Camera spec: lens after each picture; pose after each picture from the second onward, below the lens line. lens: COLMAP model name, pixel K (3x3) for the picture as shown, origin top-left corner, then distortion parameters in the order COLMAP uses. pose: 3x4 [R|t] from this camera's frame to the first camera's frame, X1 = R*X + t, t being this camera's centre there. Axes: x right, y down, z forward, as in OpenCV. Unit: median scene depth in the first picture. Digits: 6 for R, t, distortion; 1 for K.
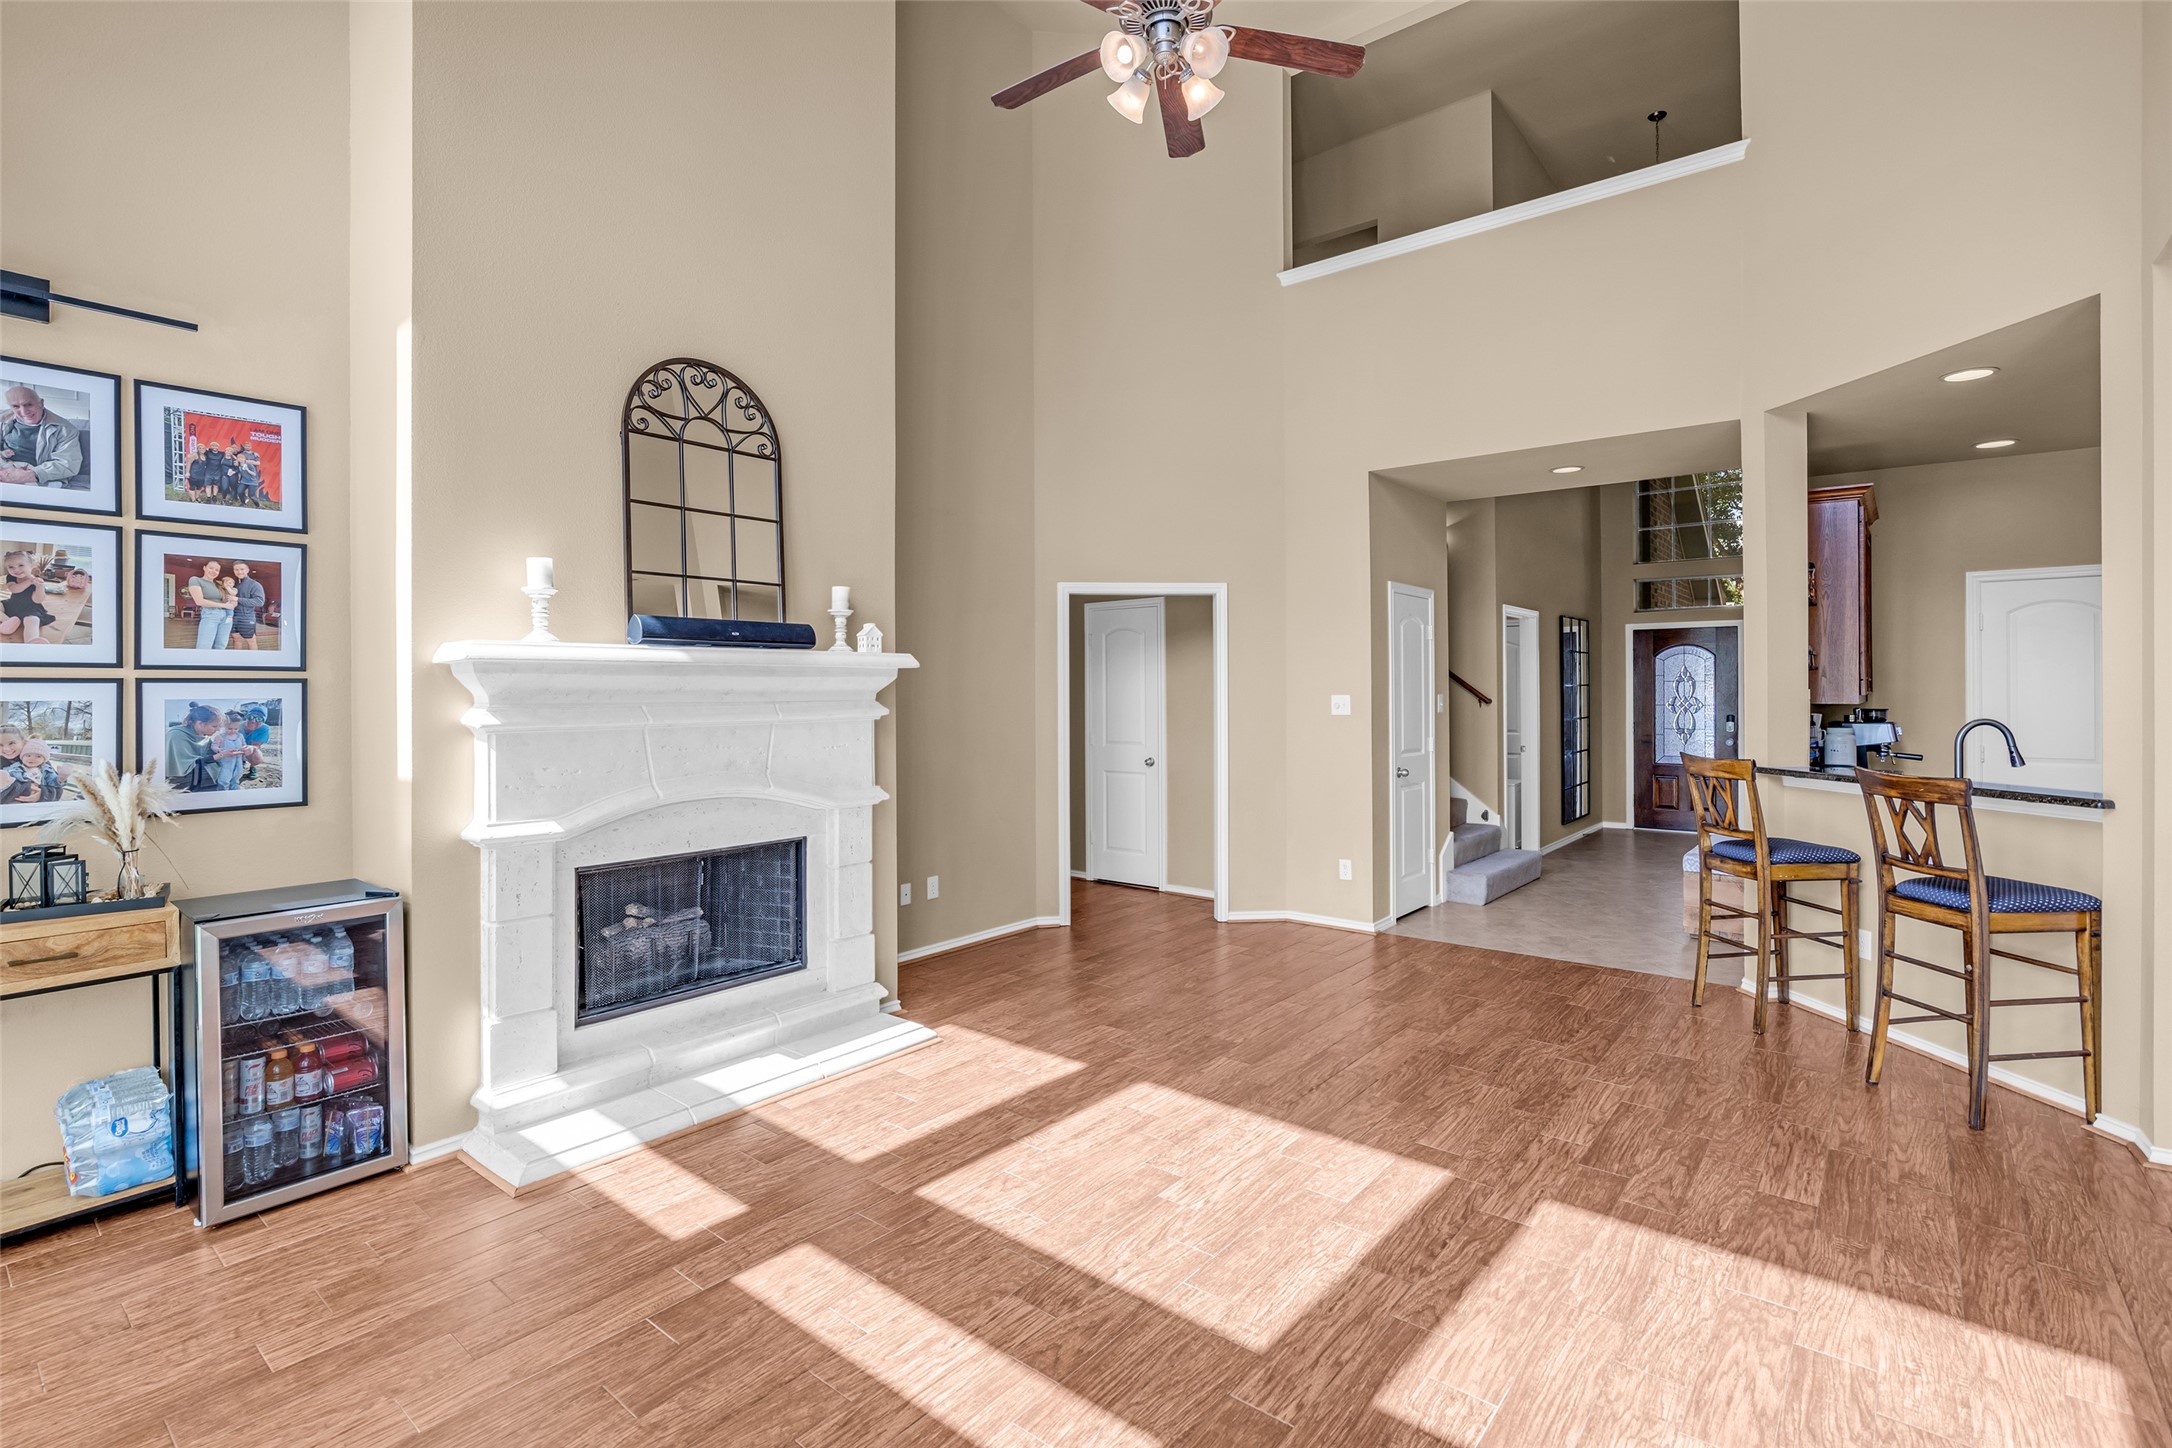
lens RADIAL K [[1007.9, 0, 1097.9], [0, 1007.9, 687.9], [0, 0, 1]] dist [-0.014377, 0.003439]
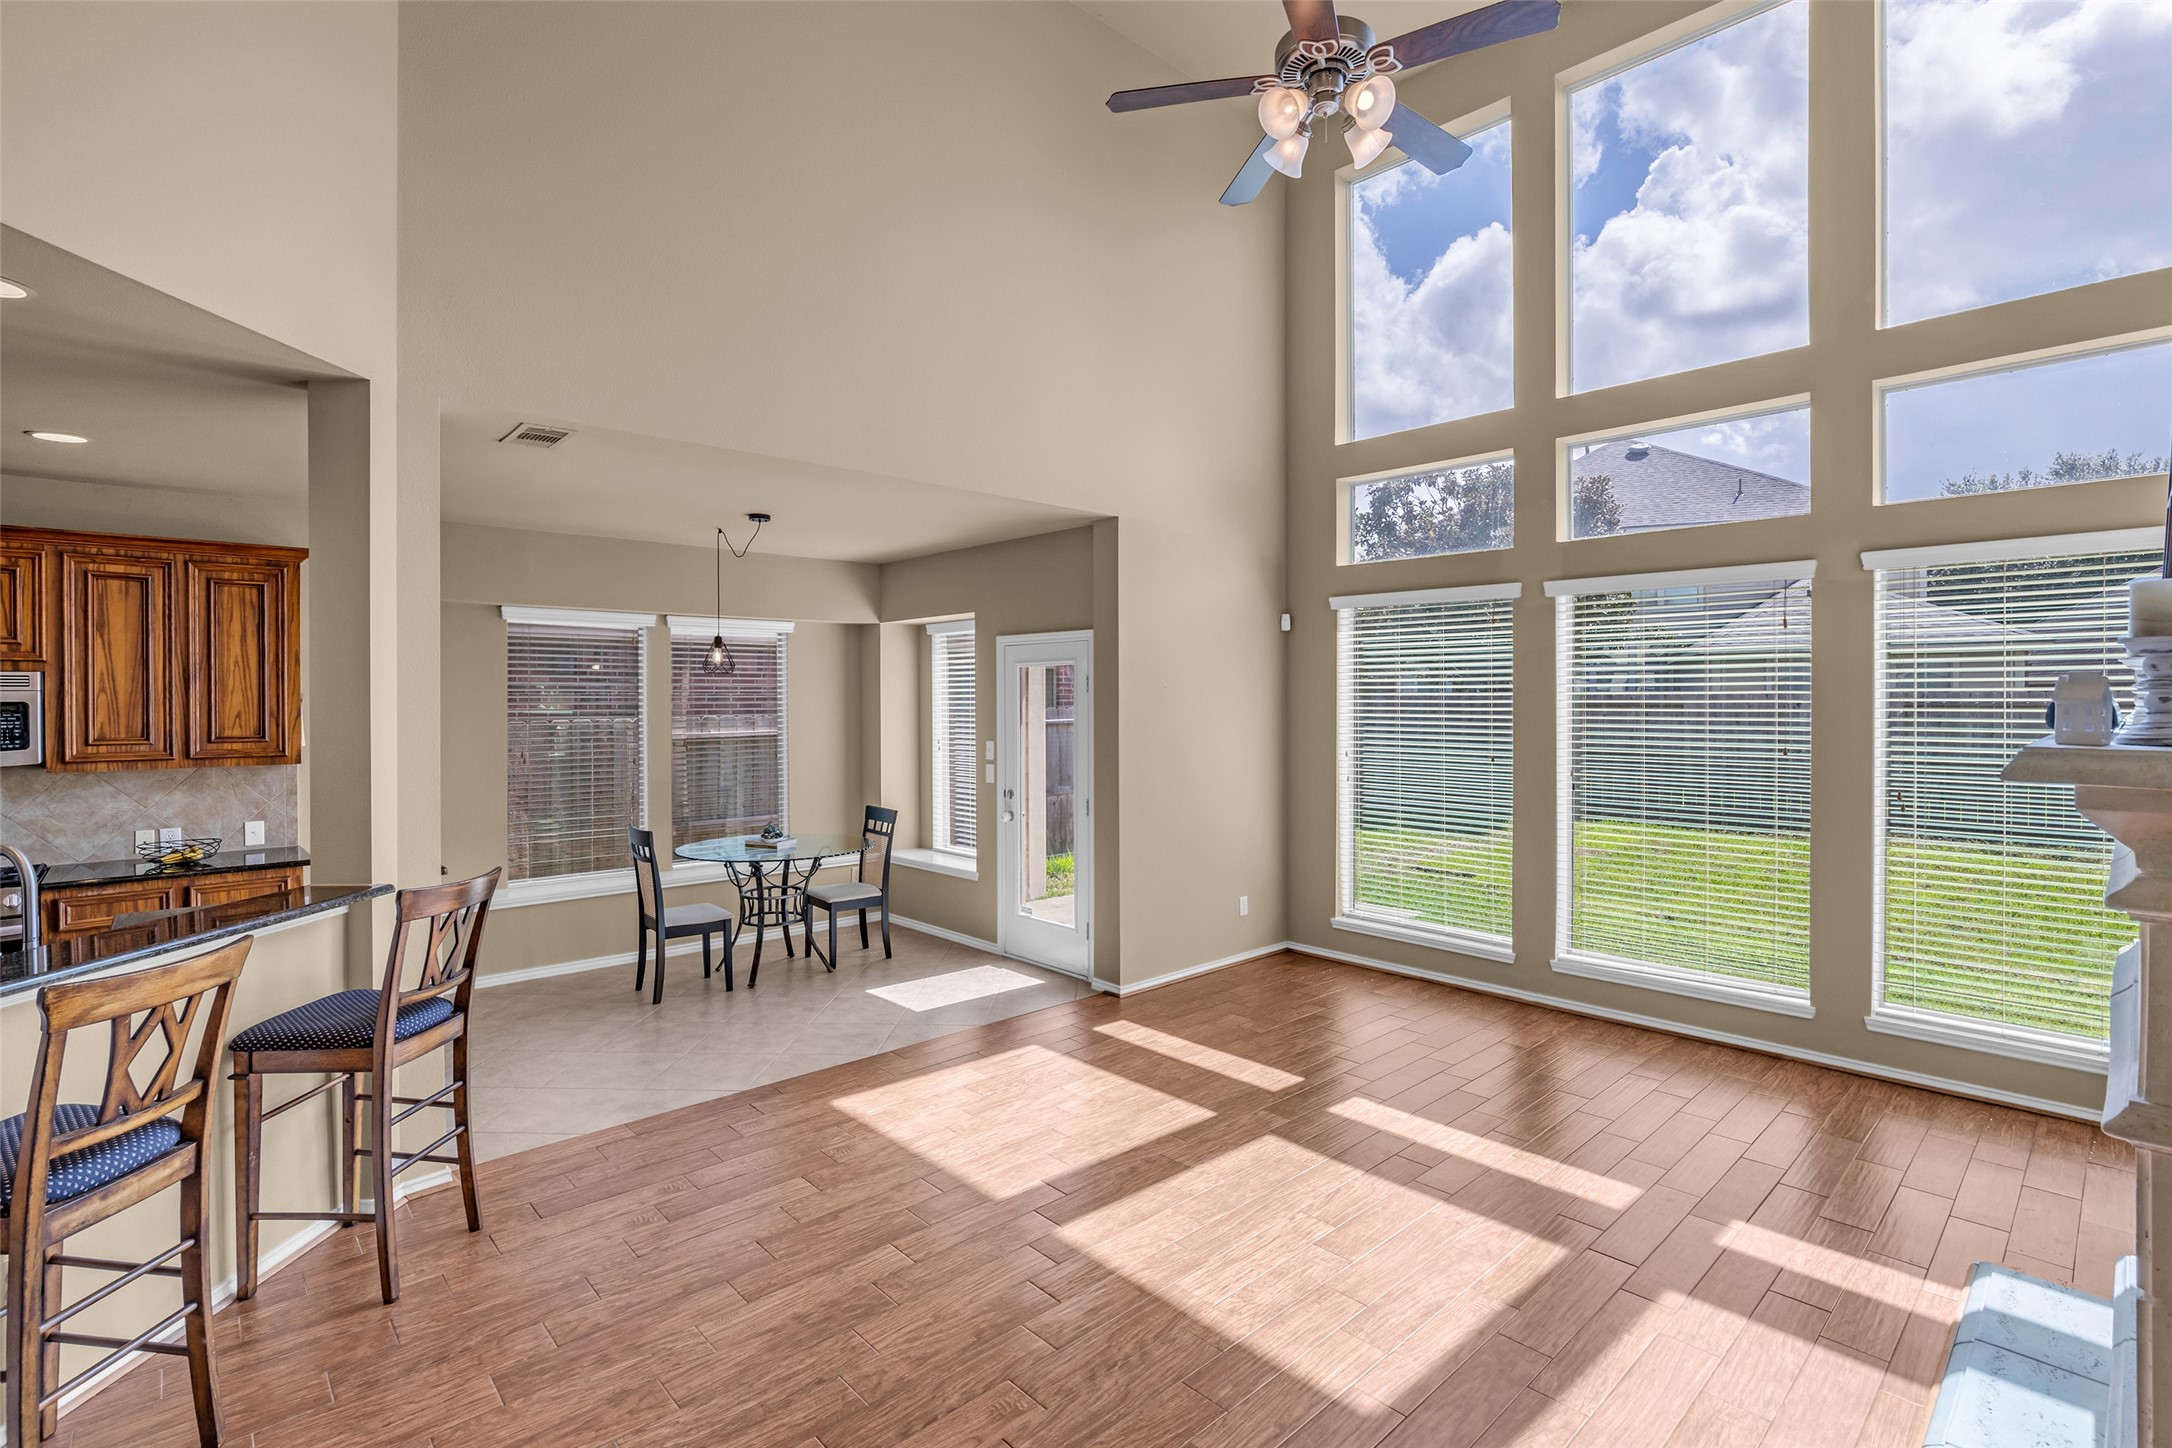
lens RADIAL K [[1007.9, 0, 1088.4], [0, 1007.9, 711.0], [0, 0, 1]] dist [-0.014377, 0.003439]
pose [[-0.990015, 0.003598, 0.140914, 0.132003], [0.005172, 0.999928, 0.010800, -0.061304], [-0.140865, 0.011421, -0.989963, 1.629699]]
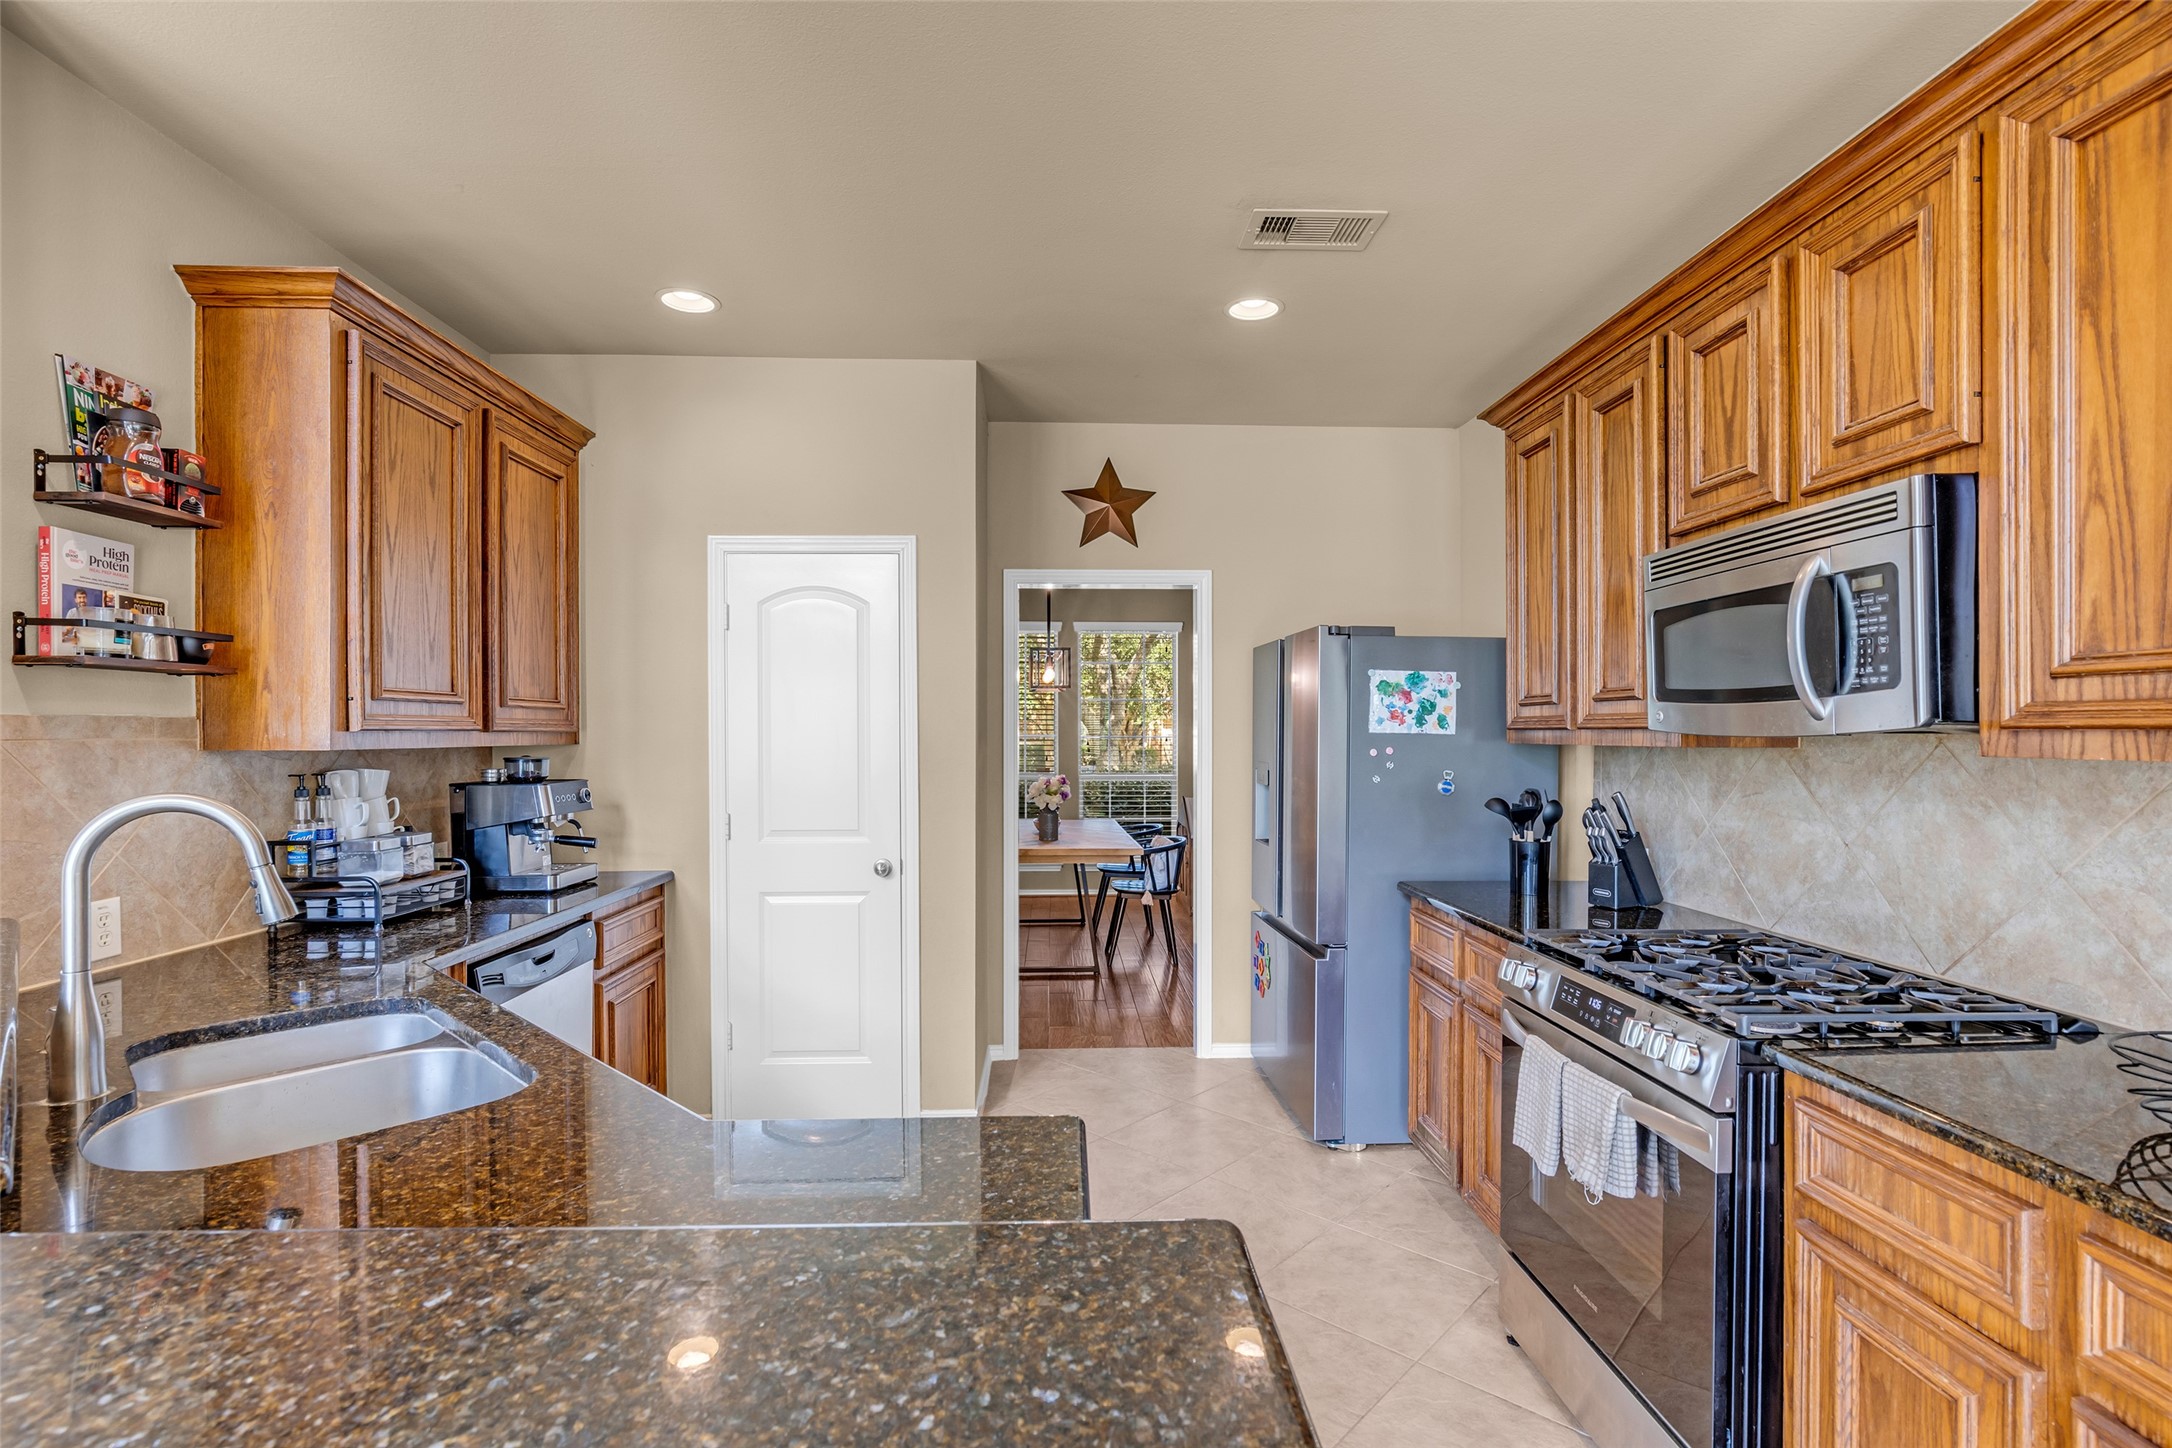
lens RADIAL K [[1007.9, 0, 1087.6], [0, 1007.9, 734.4], [0, 0, 1]] dist [-0.014377, 0.003439]
pose [[0.751690, 0.000491, 0.659516, 0.958895], [-0.002248, 0.999996, 0.001818, 0.009629], [-0.659513, -0.002850, 0.751688, 0.565717]]
